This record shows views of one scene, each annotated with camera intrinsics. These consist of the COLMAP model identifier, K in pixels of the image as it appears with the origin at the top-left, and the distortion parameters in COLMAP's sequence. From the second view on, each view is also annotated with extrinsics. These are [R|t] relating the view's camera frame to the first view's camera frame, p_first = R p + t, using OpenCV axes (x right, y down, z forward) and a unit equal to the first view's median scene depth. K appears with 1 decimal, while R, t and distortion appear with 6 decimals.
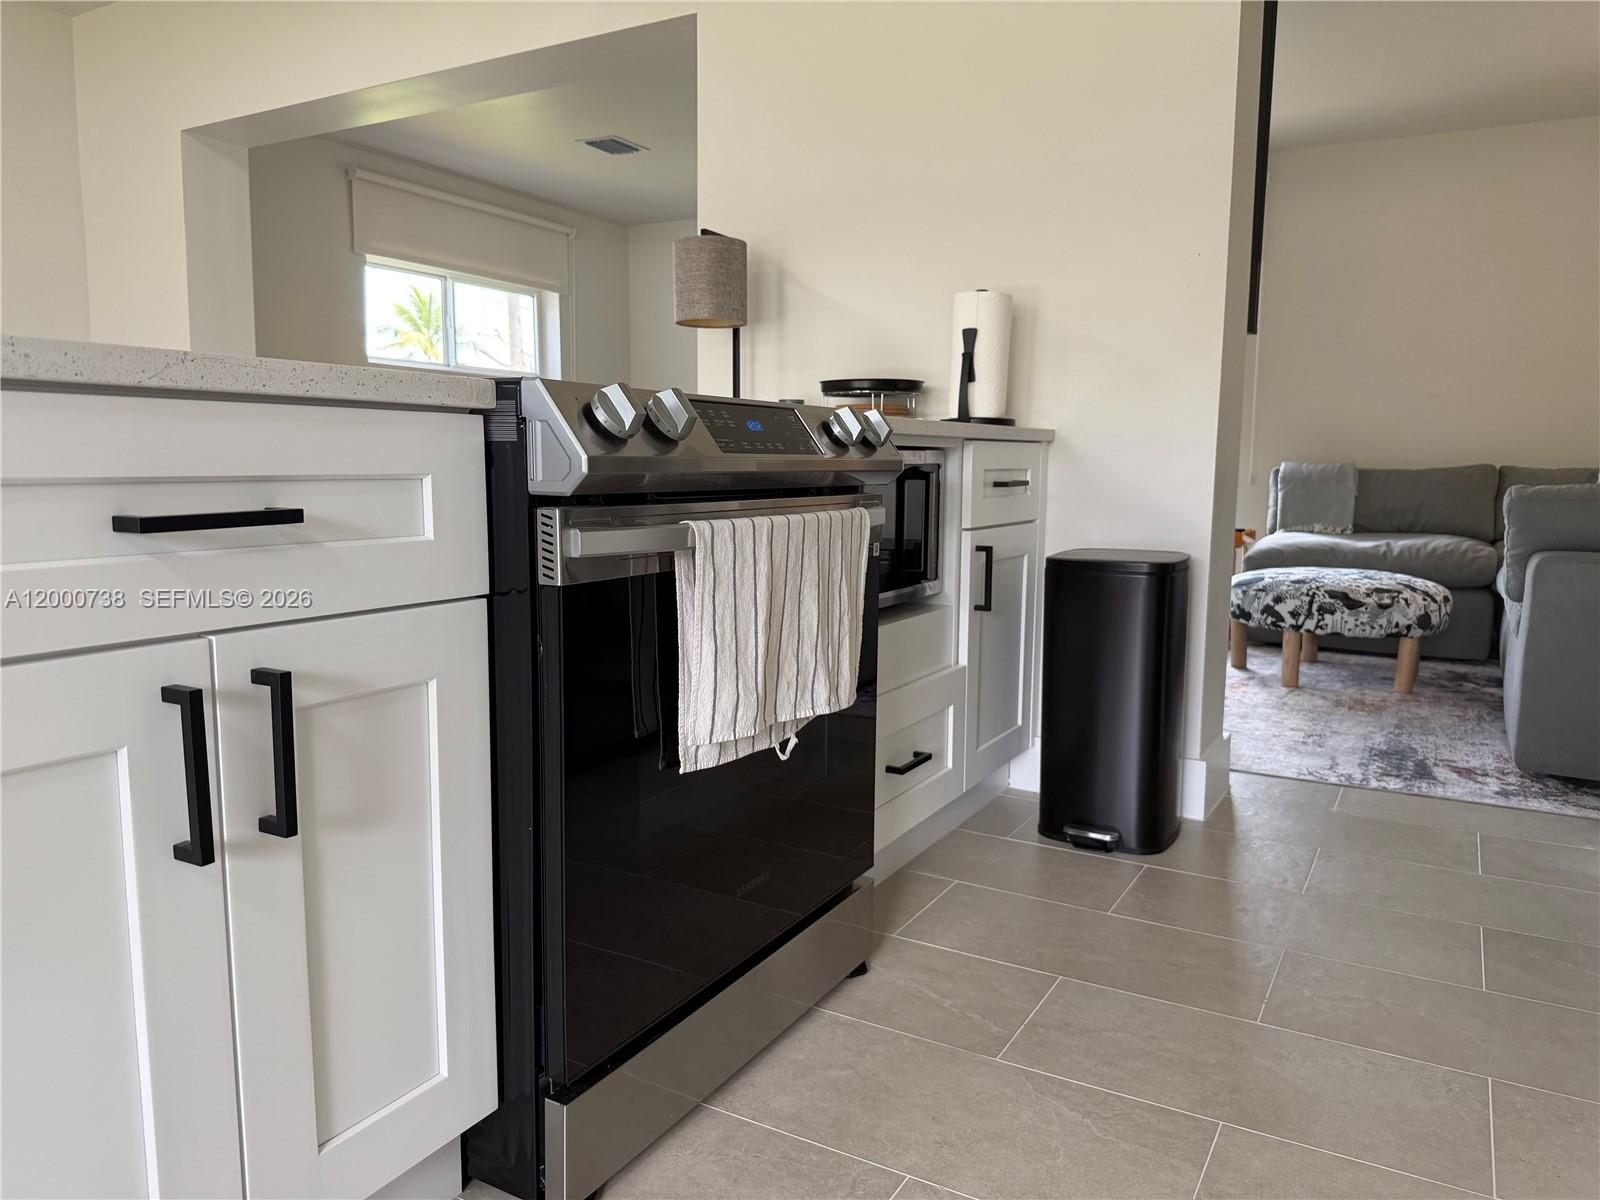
lens RADIAL K [[1129.8, 0, 796.1], [0, 1129.8, 592.0], [0, 0, 1]] dist [0.007925, -0.022155]
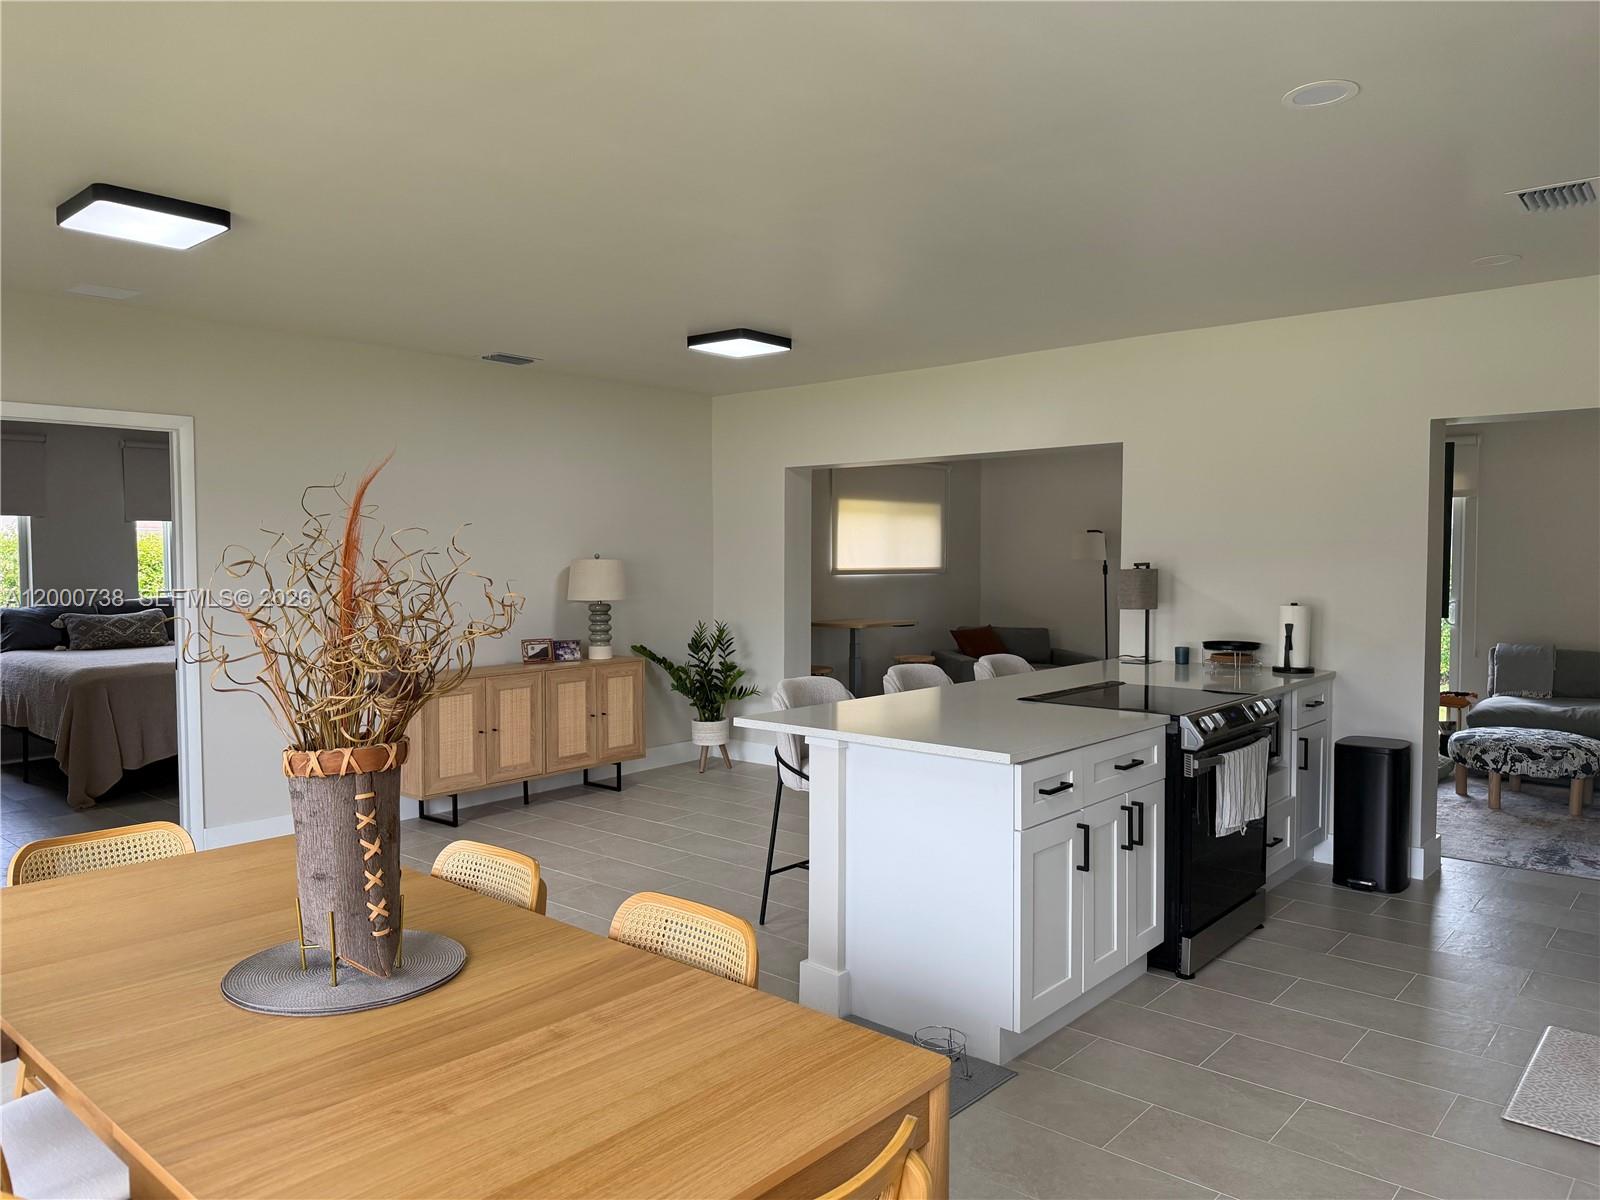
lens RADIAL K [[1129.8, 0, 797.0], [0, 1129.8, 612.6], [0, 0, 1]] dist [0.007925, -0.022155]
pose [[0.981691, -0.002327, -0.190465, -0.273808], [-0.010093, 0.997885, -0.064215, -0.100956], [0.190212, 0.064962, 0.979591, -0.958356]]
